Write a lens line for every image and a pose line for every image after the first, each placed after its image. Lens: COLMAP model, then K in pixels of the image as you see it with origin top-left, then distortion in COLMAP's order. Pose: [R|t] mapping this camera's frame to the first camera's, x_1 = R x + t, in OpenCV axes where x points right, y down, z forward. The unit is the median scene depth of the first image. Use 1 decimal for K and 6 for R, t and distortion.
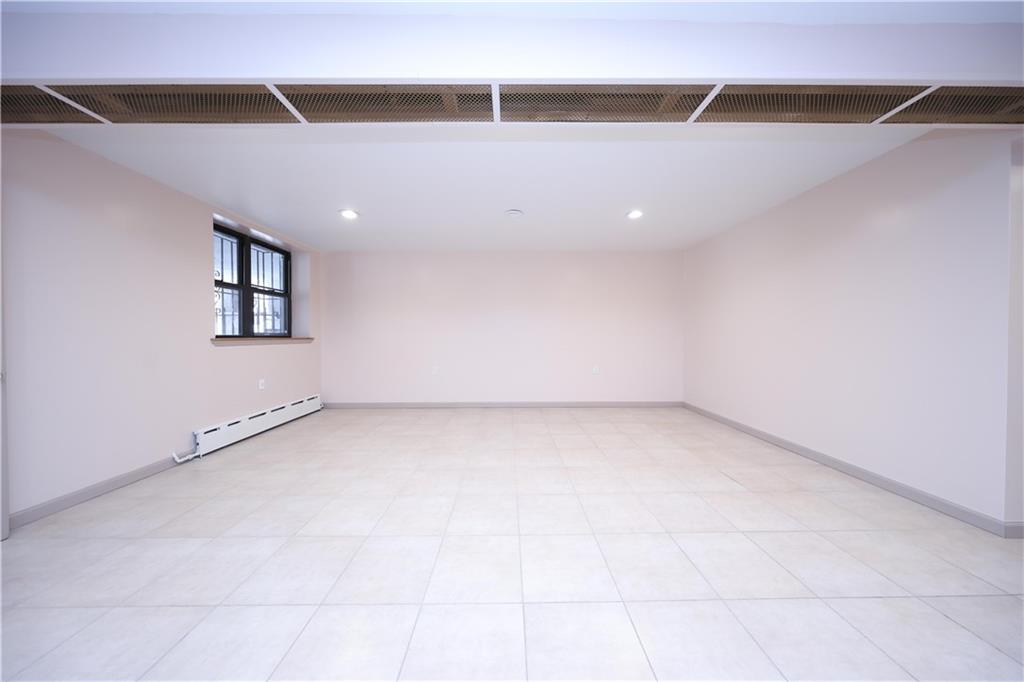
lens RADIAL K [[295.7, 0, 510.5], [0, 295.7, 340.1], [0, 0, 1]] dist [-0.001429, -0.000164]
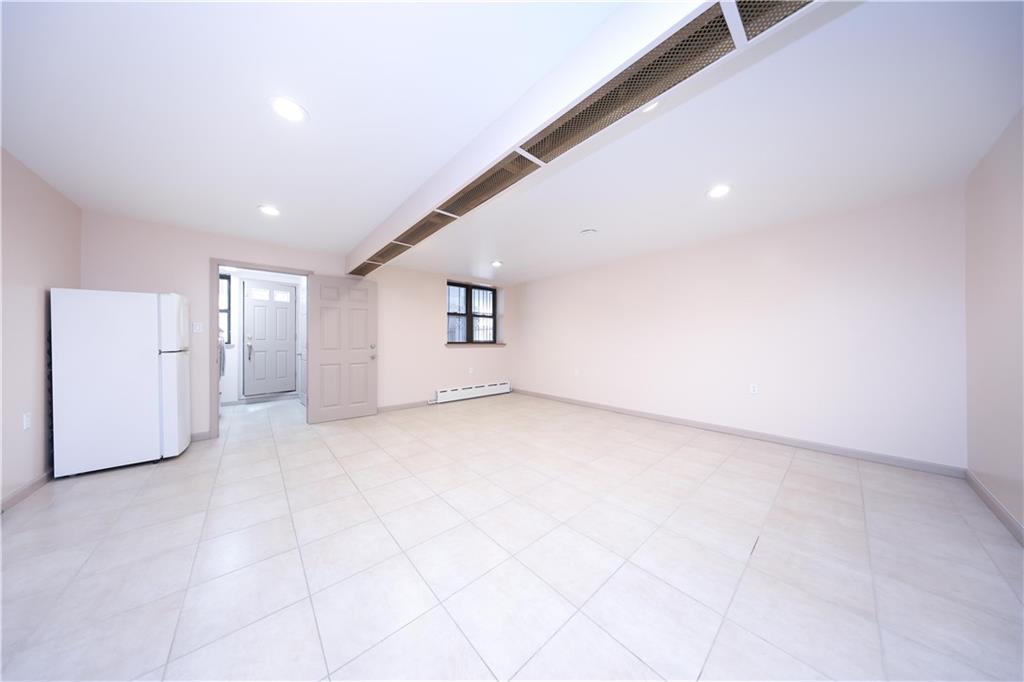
lens RADIAL K [[295.7, 0, 513.1], [0, 295.7, 342.7], [0, 0, 1]] dist [-0.001429, -0.000164]
pose [[0.652102, 0.004147, -0.758120, 0.548512], [-0.009245, 0.999954, -0.002482, -0.009764], [0.758075, 0.008628, 0.652110, 0.056055]]
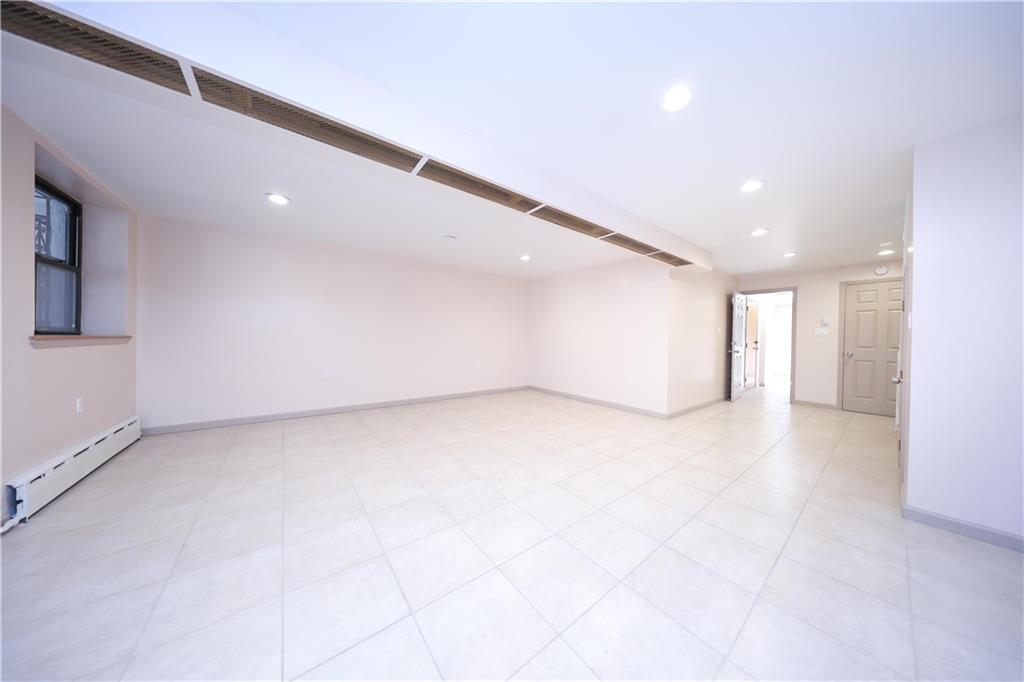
lens RADIAL K [[295.7, 0, 513.0], [0, 295.7, 339.8], [0, 0, 1]] dist [-0.001429, -0.000164]
pose [[0.790502, 0.012683, 0.612328, -0.424022], [-0.010385, 0.999919, -0.007304, -0.002605], [-0.612371, -0.000586, 0.790570, -0.106127]]
